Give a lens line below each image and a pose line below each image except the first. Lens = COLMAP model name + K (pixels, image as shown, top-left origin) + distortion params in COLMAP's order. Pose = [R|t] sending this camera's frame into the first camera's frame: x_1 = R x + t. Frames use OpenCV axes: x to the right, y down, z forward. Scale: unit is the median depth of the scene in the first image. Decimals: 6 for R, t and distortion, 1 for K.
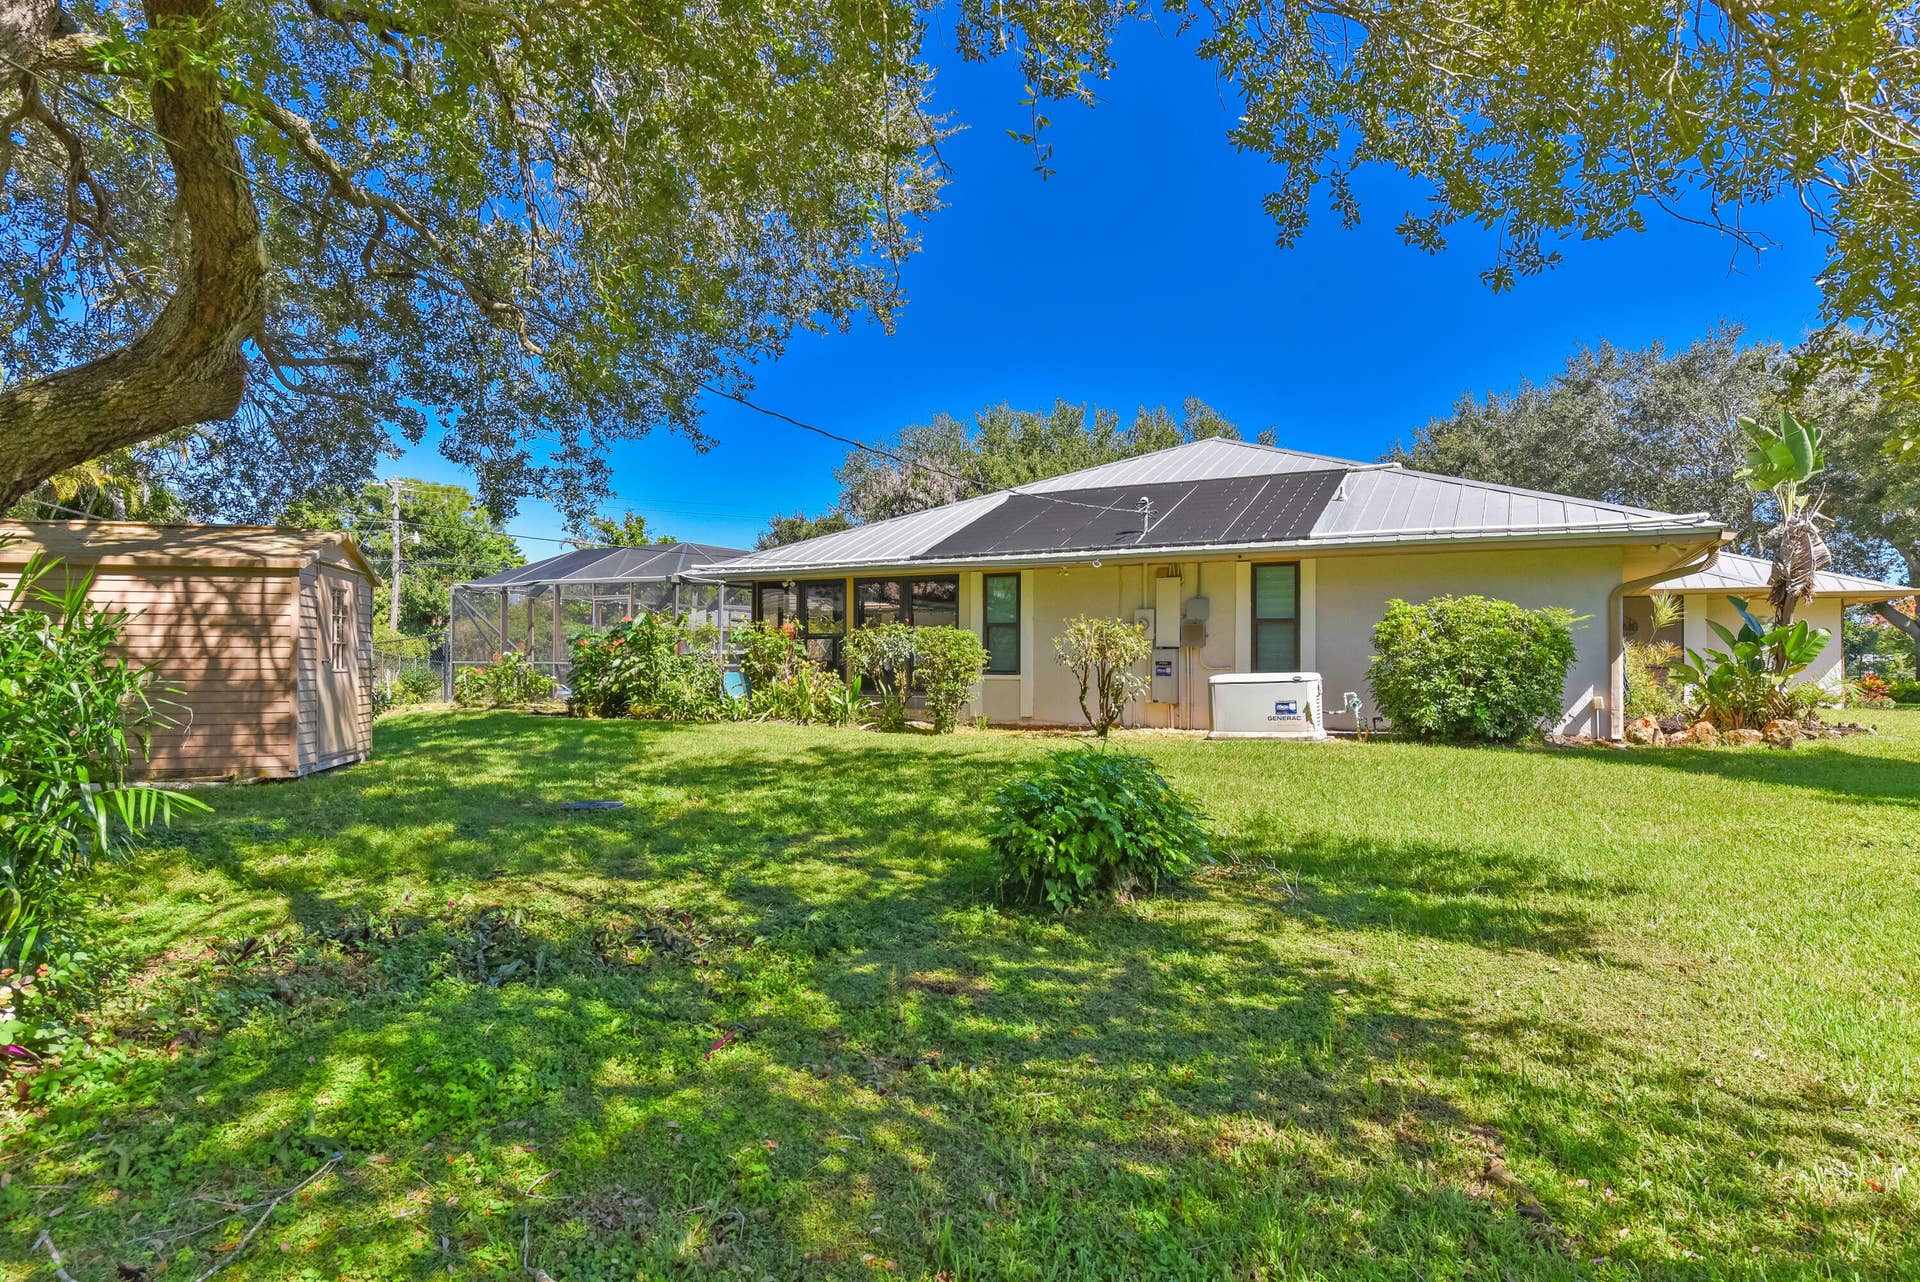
lens RADIAL K [[1077.0, 0, 960.0], [0, 1077.0, 641.0], [0, 0, 1]] dist [-0.000092, 0.000080]
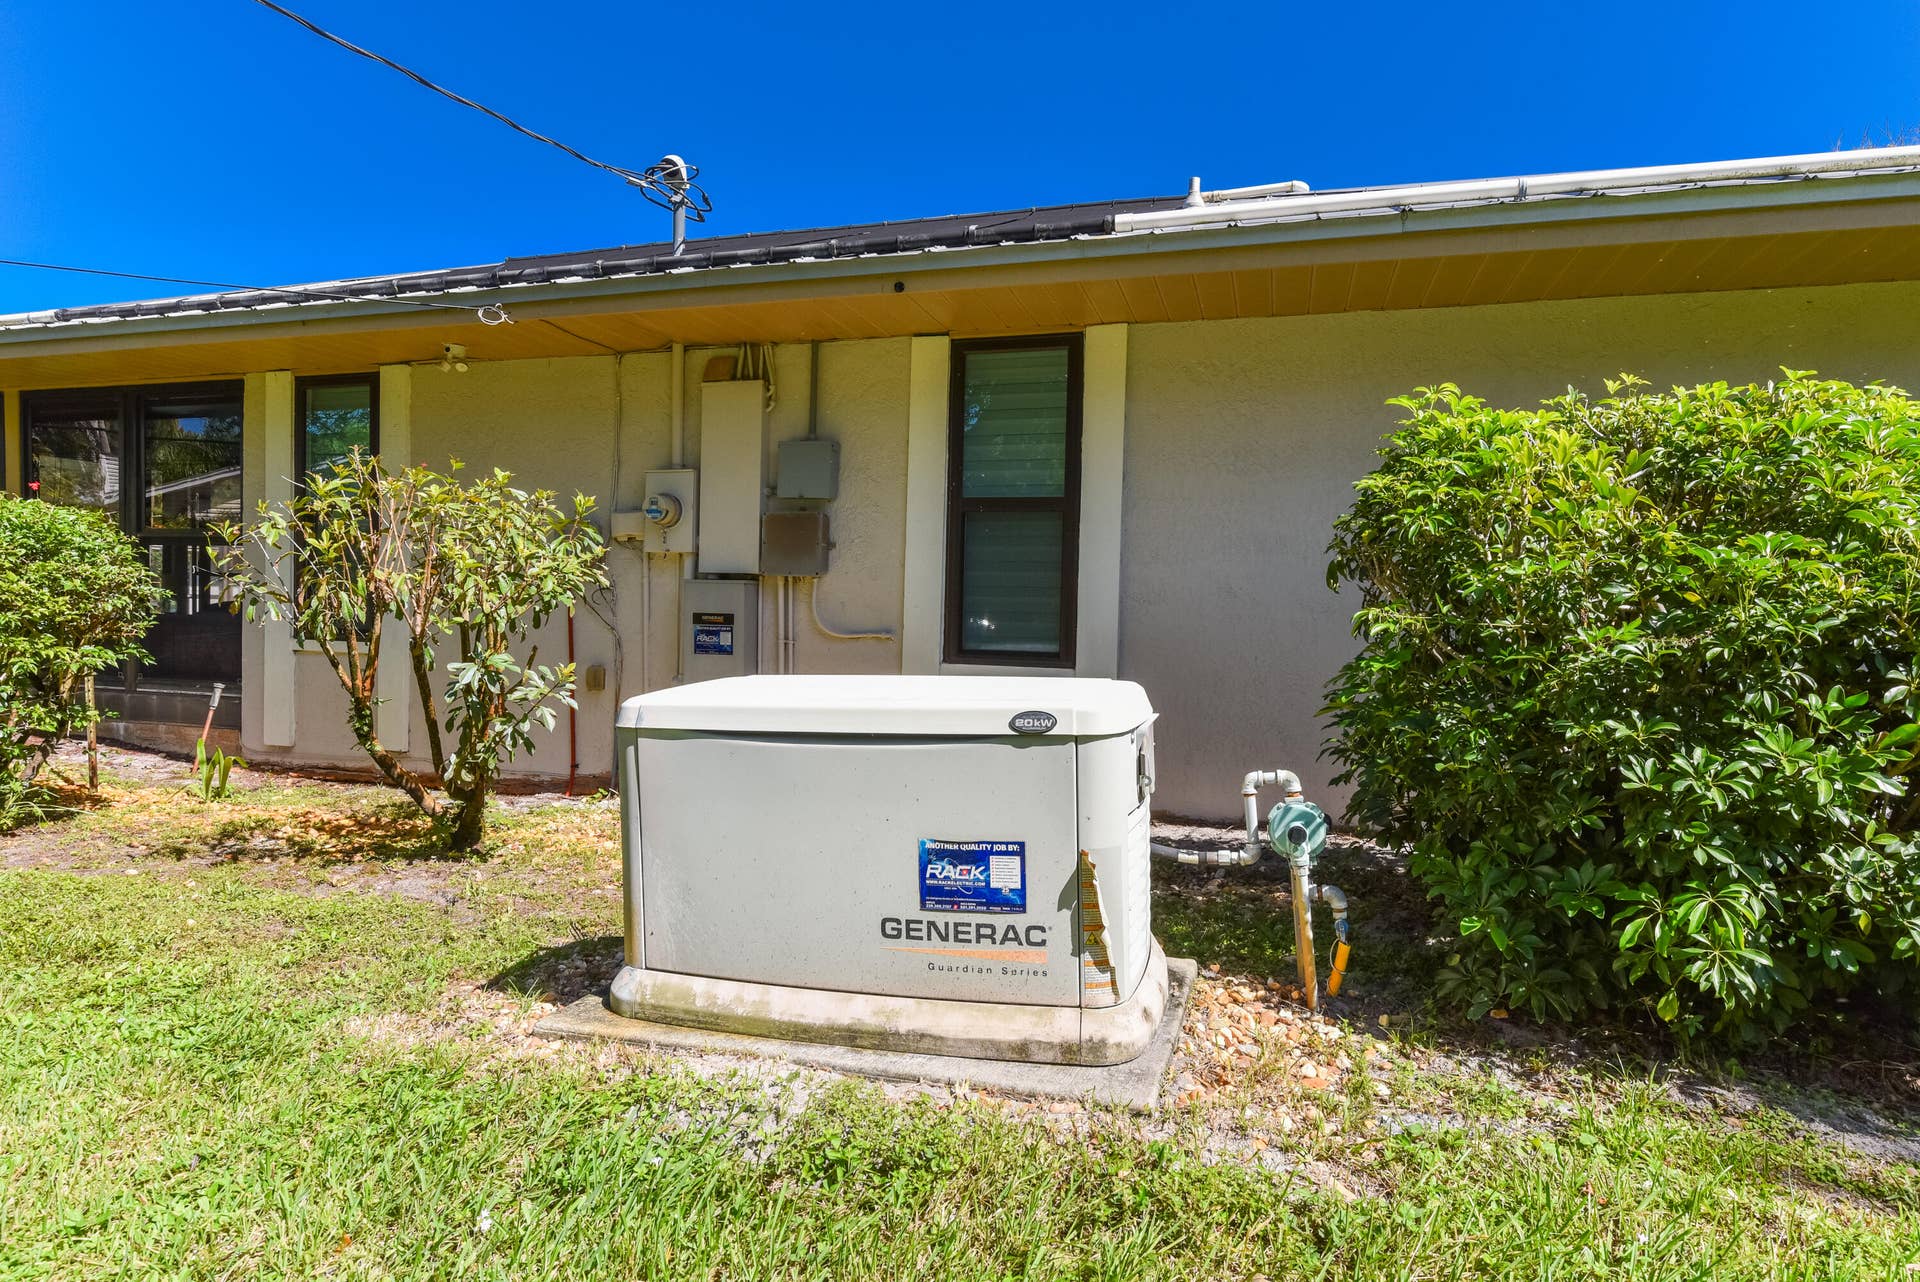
lens RADIAL K [[1077.0, 0, 960.0], [0, 1077.0, 641.0], [0, 0, 1]] dist [-0.000092, 0.000080]
pose [[0.982636, 0.011744, 0.185174, 0.259538], [-0.020578, 0.998736, 0.045856, 0.012320], [-0.184401, -0.048870, 0.981635, 0.800816]]
